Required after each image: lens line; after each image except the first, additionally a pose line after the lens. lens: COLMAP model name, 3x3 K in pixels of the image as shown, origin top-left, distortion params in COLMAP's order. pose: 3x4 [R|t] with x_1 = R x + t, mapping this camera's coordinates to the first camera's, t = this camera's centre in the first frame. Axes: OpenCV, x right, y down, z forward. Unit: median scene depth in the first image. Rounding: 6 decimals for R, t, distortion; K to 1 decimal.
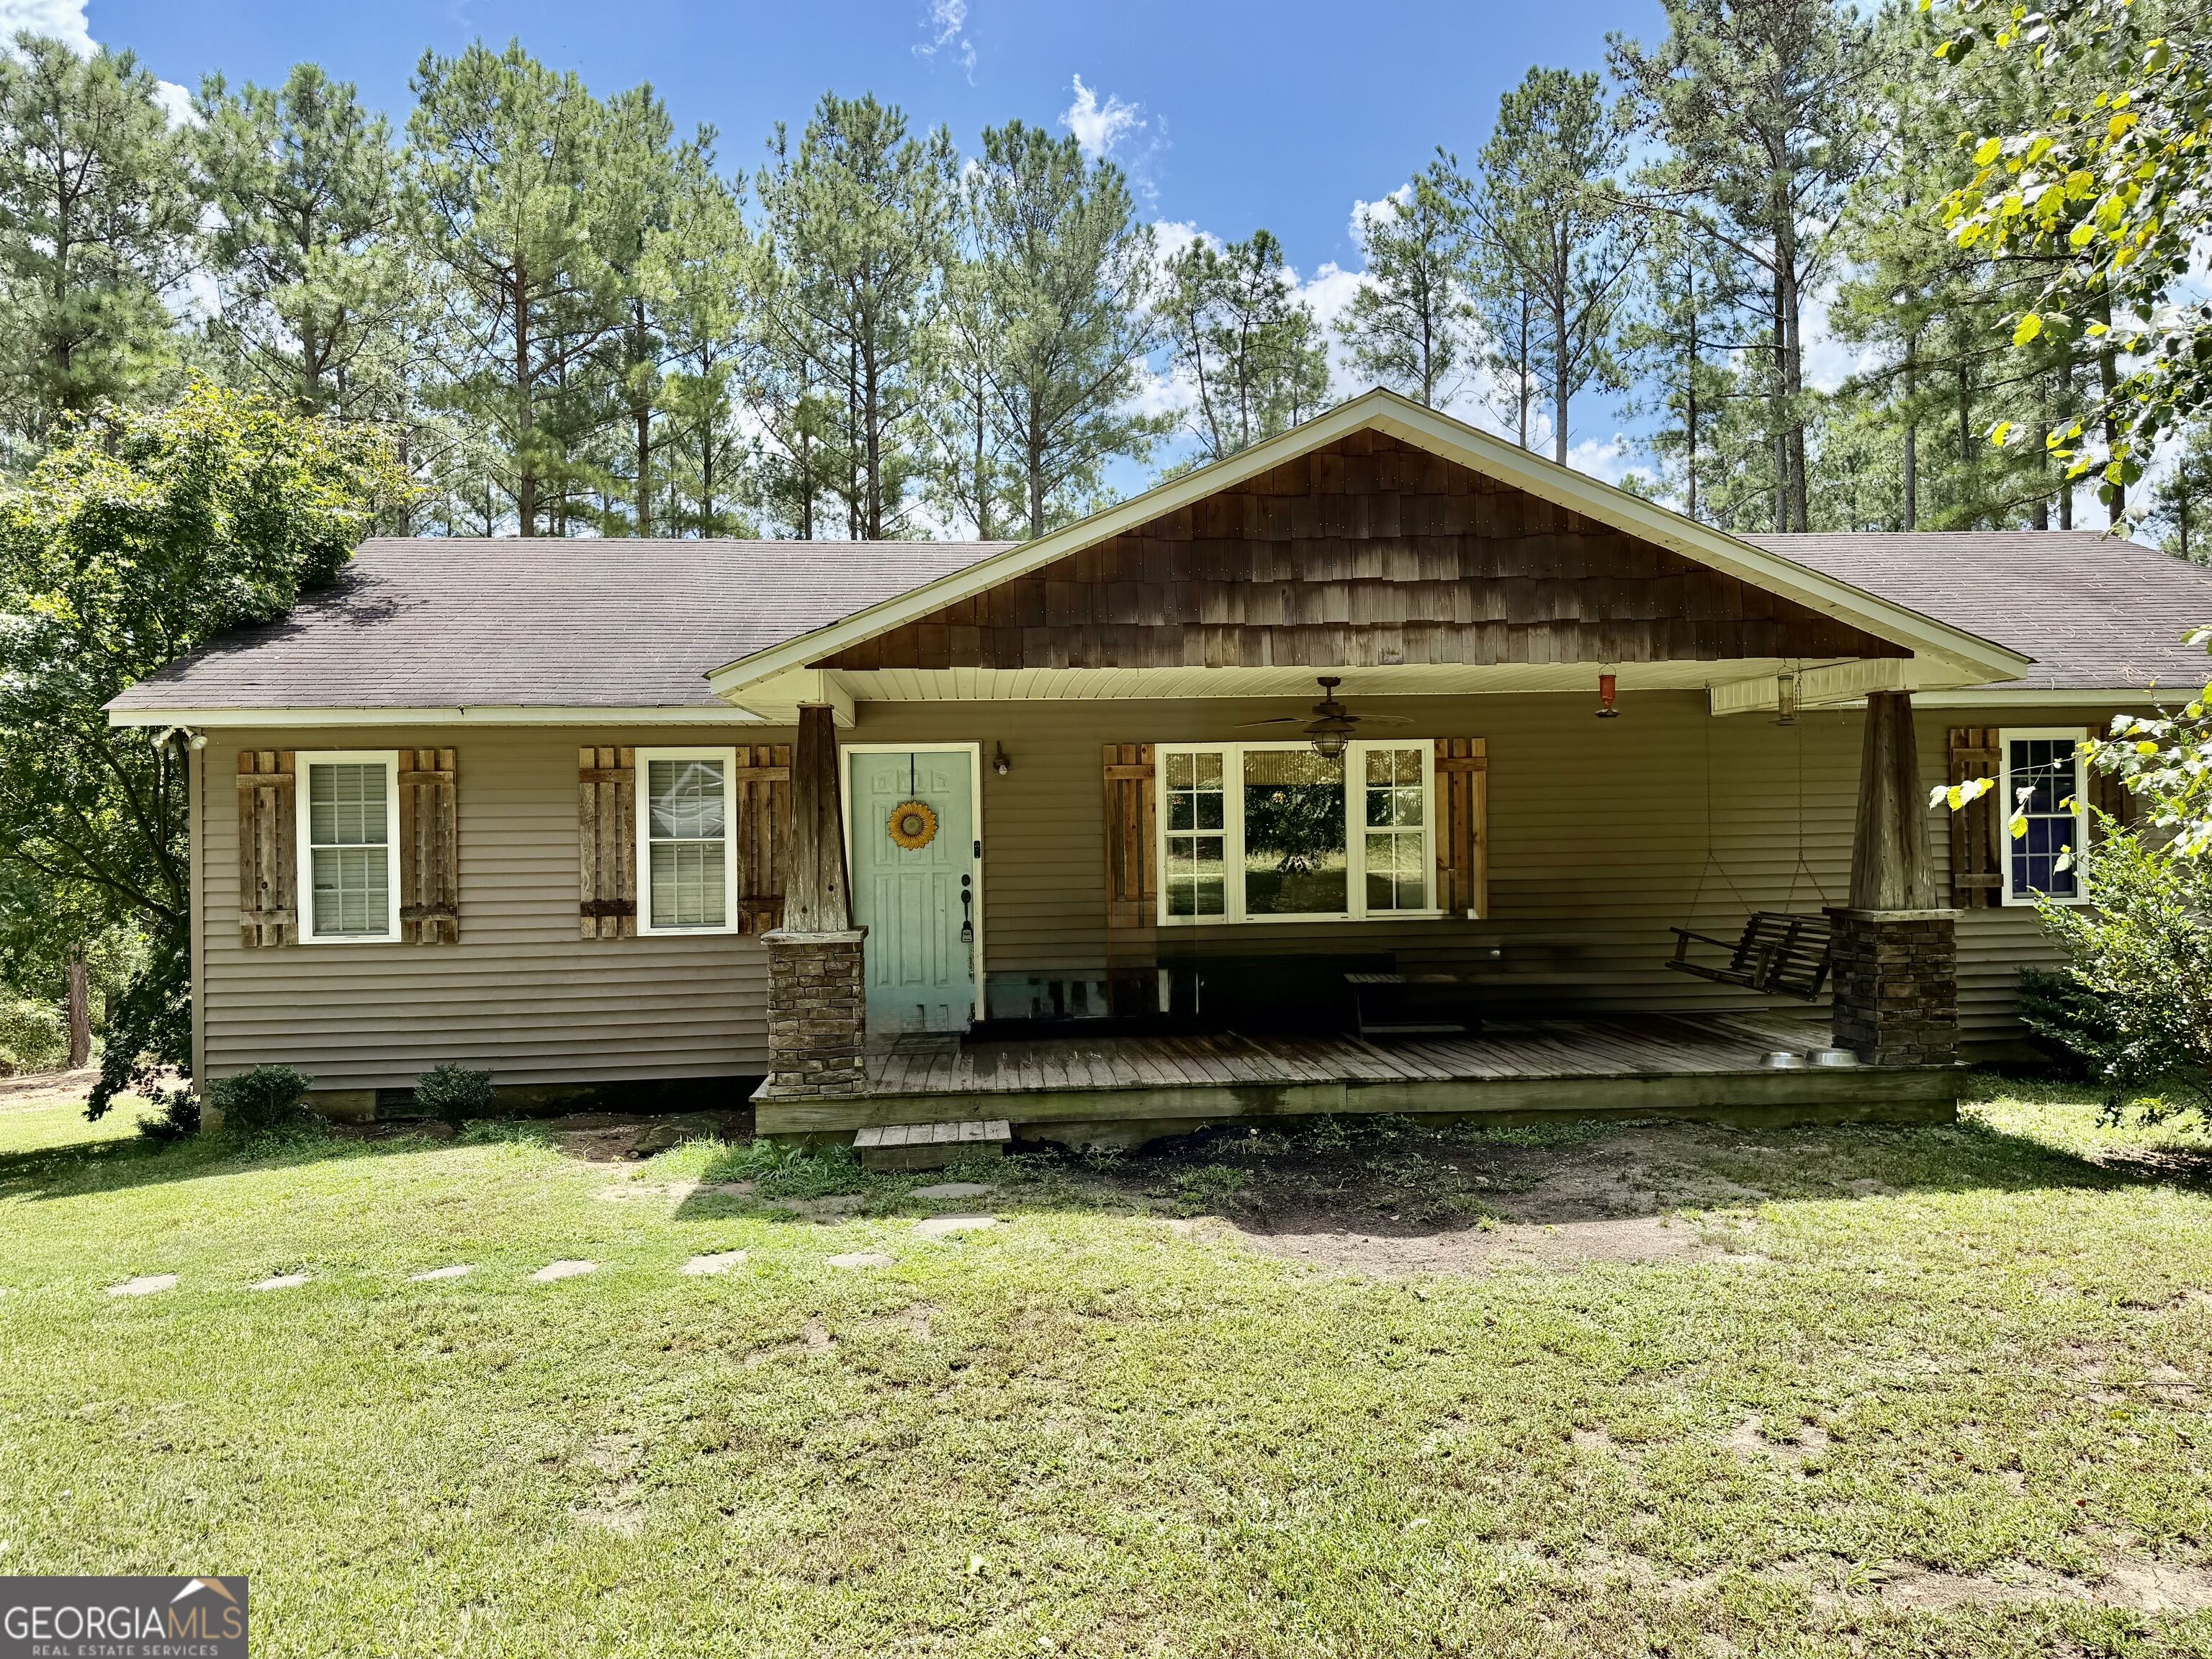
lens RADIAL K [[1562.3, 0, 1099.8], [0, 1562.3, 807.9], [0, 0, 1]] dist [0.036900, -0.048824]
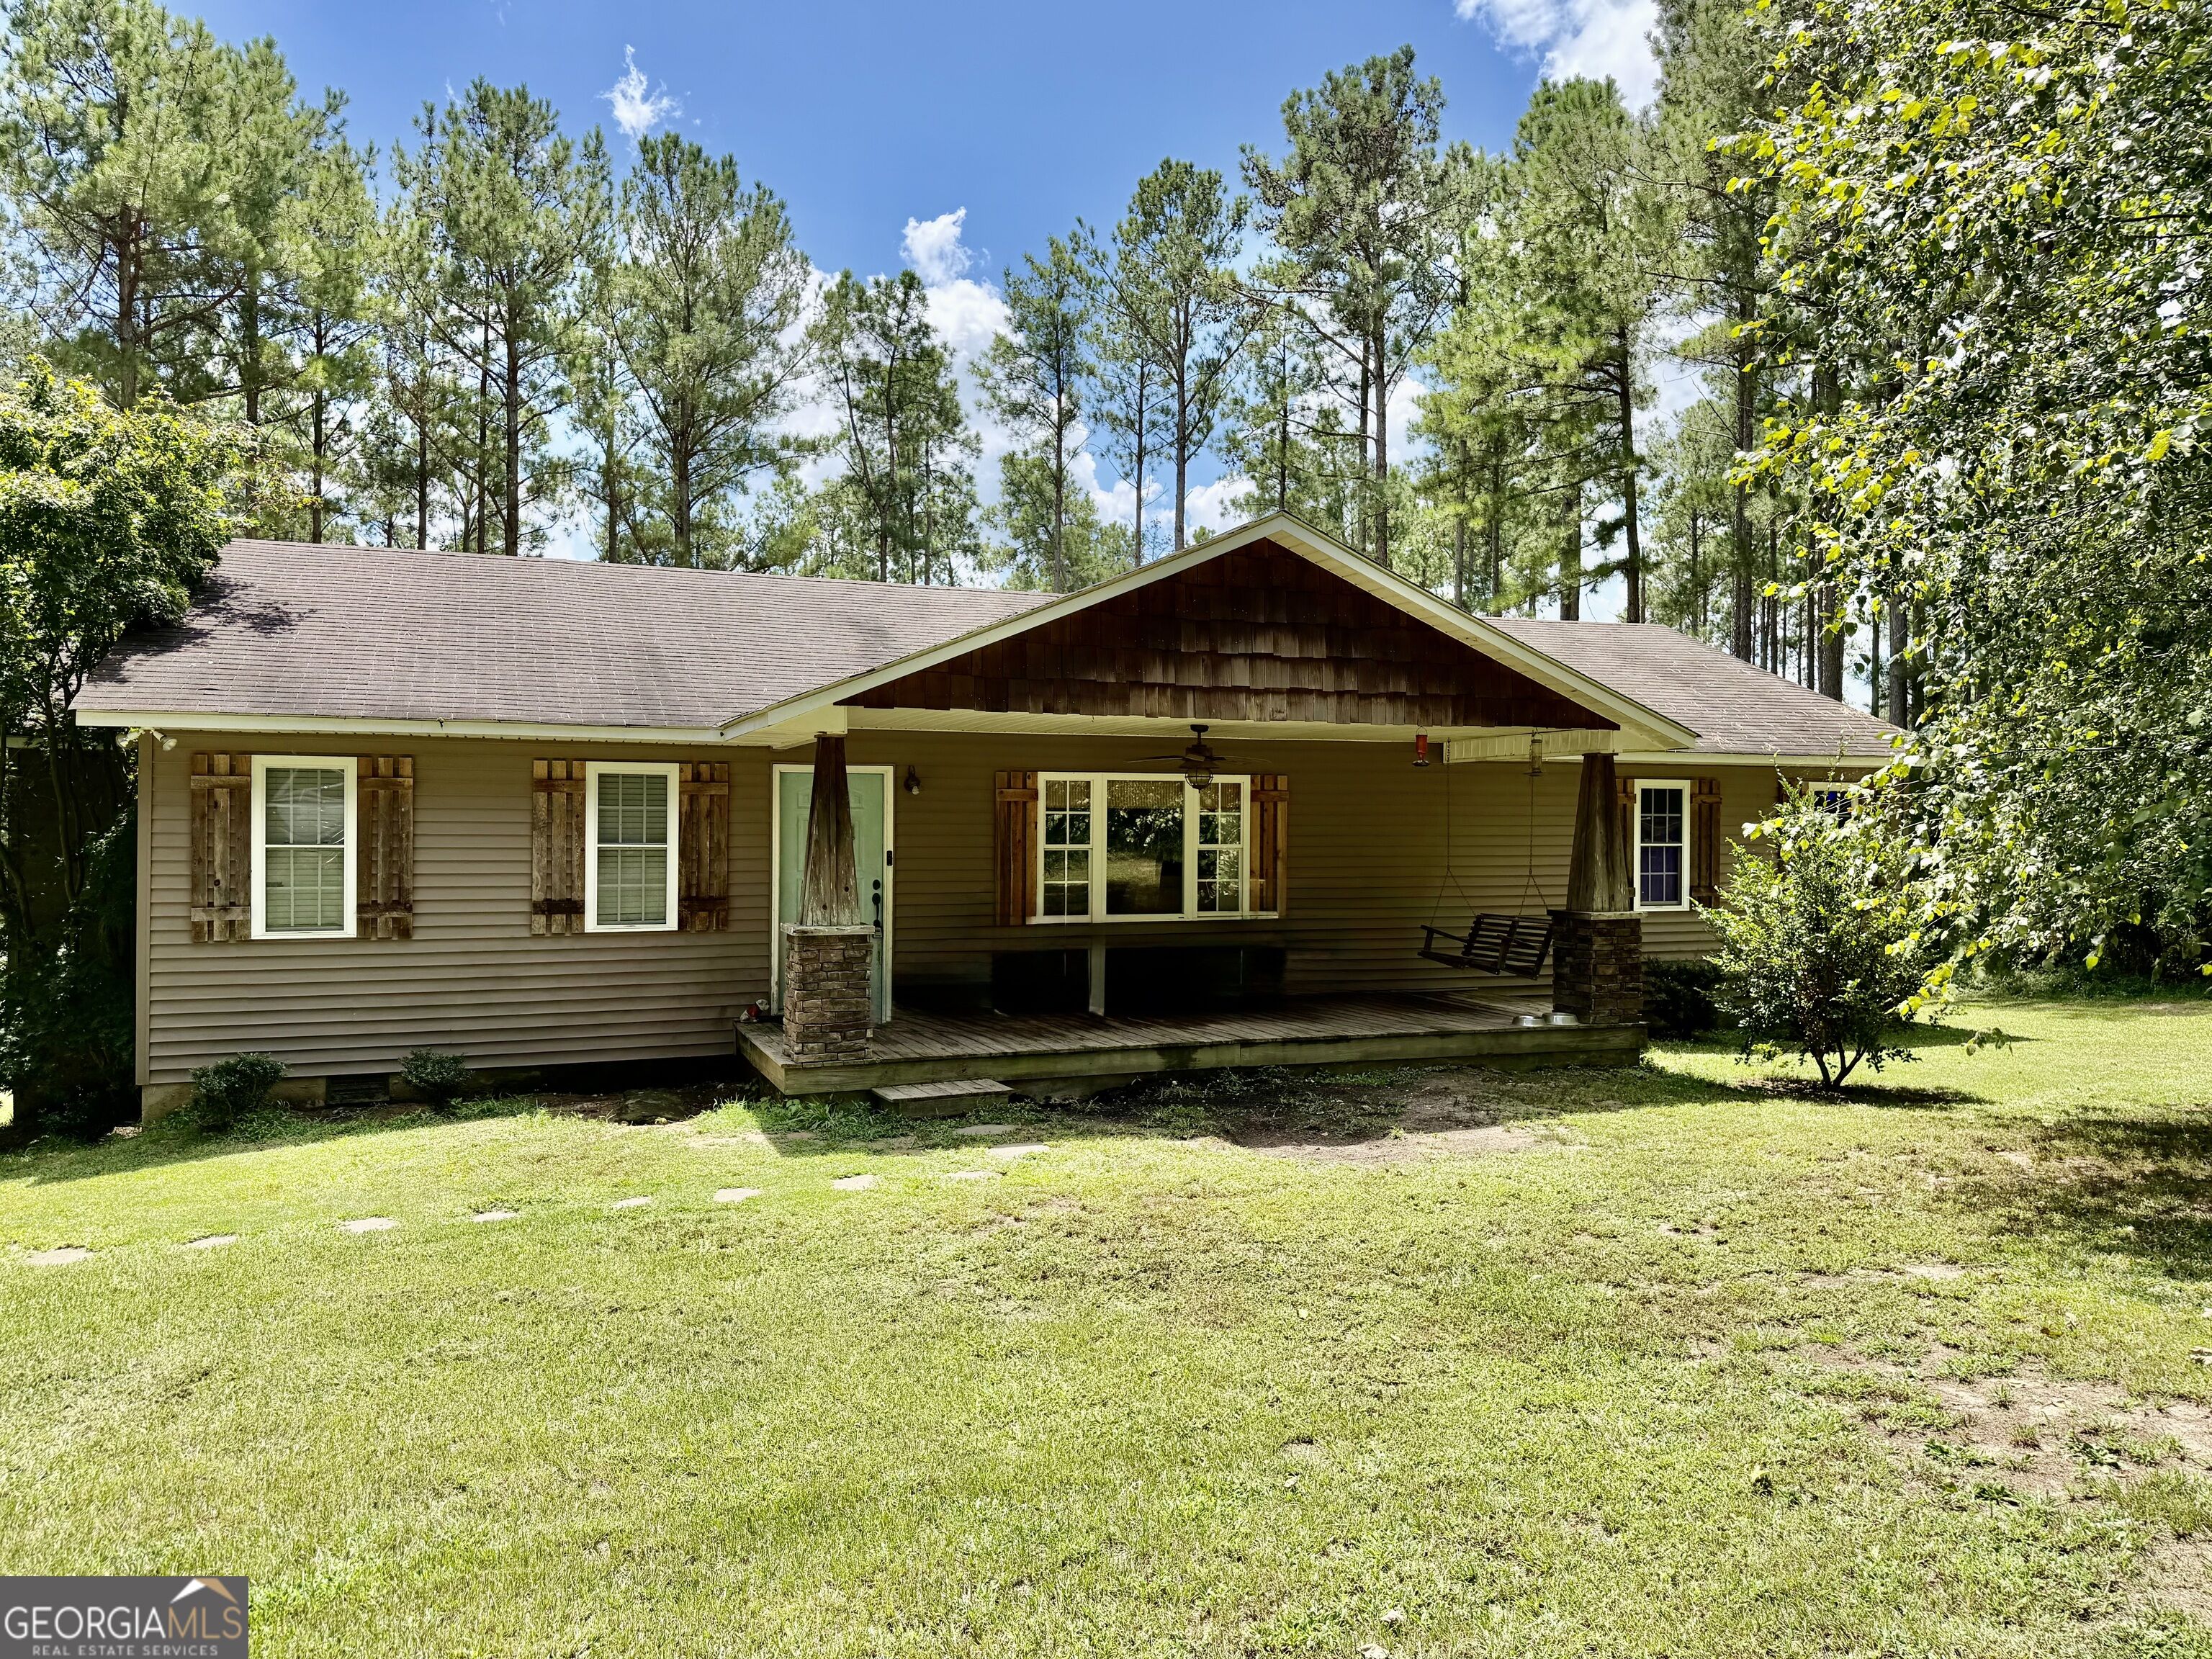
lens RADIAL K [[1562.3, 0, 1100.7], [0, 1562.3, 823.1], [0, 0, 1]] dist [0.036900, -0.048824]
pose [[0.957266, 0.020965, 0.288449, -0.268370], [-0.021372, 0.999770, -0.001738, -0.000868], [-0.288419, -0.004501, 0.957494, -0.163251]]
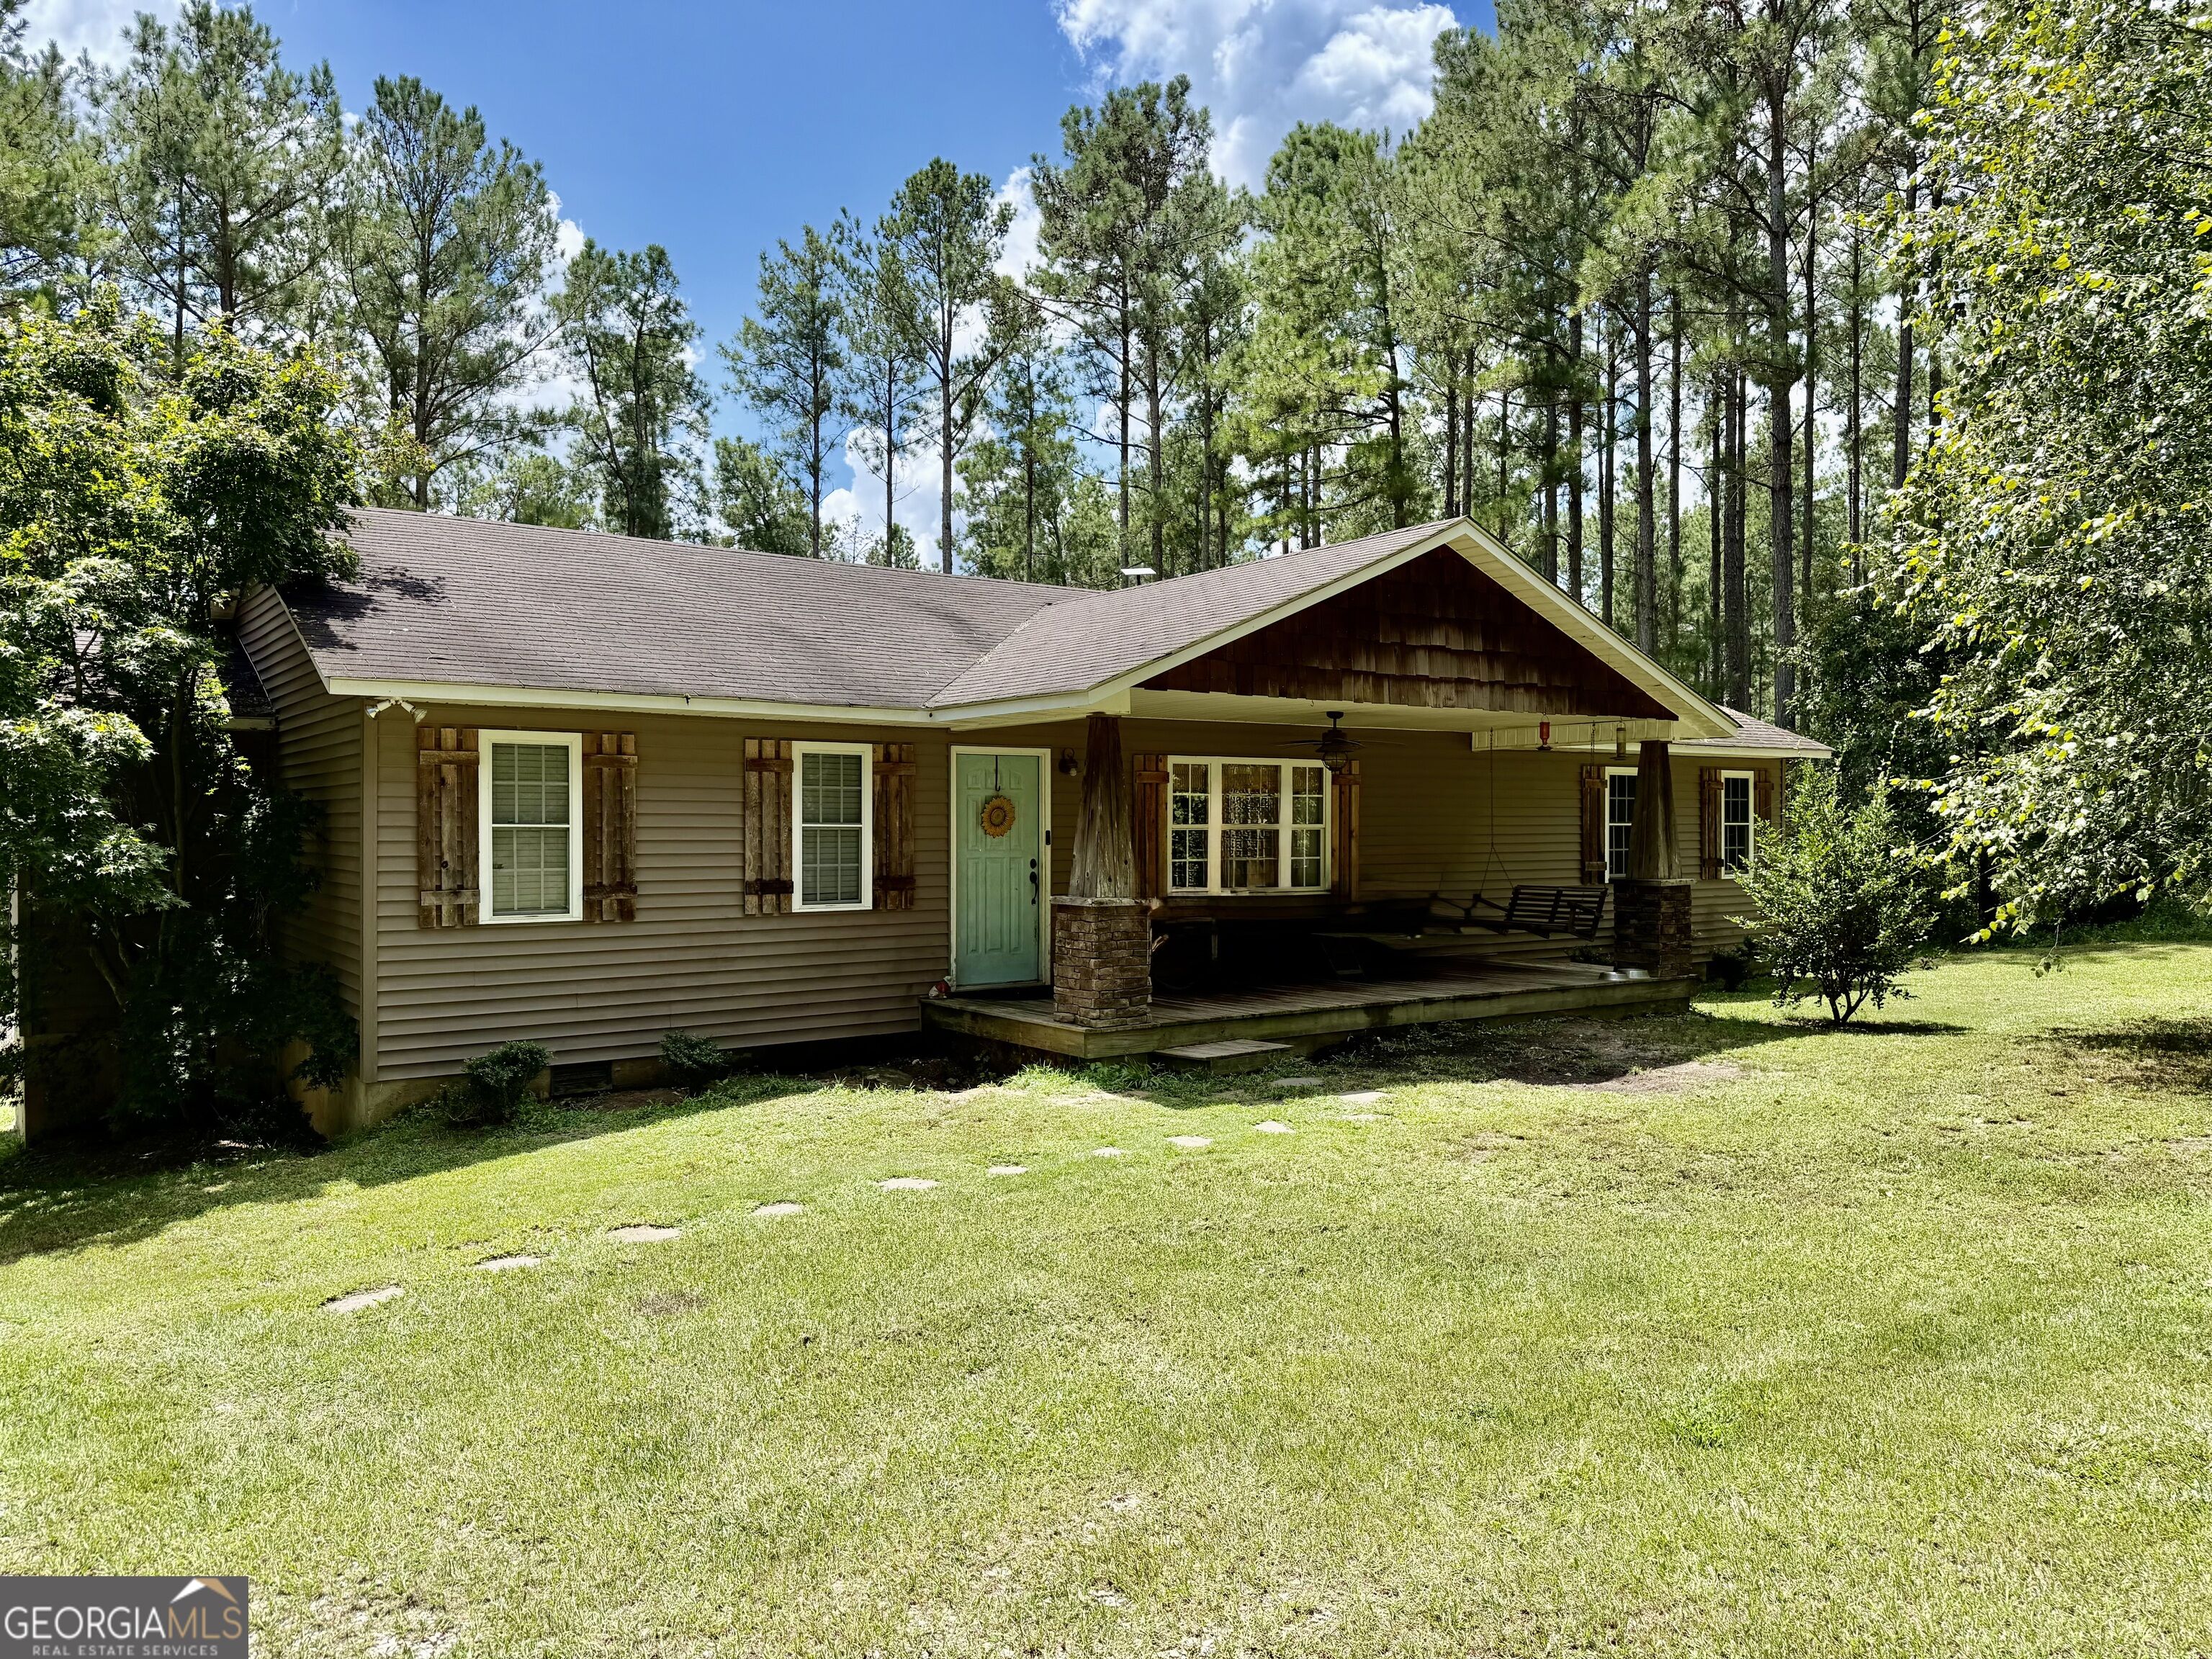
lens RADIAL K [[1562.3, 0, 1097.5], [0, 1562.3, 823.4], [0, 0, 1]] dist [0.036900, -0.048824]
pose [[0.853728, 0.016648, 0.520453, -0.684322], [-0.015711, 0.999857, -0.006213, 0.022926], [-0.520482, -0.002873, 0.853868, -0.046590]]
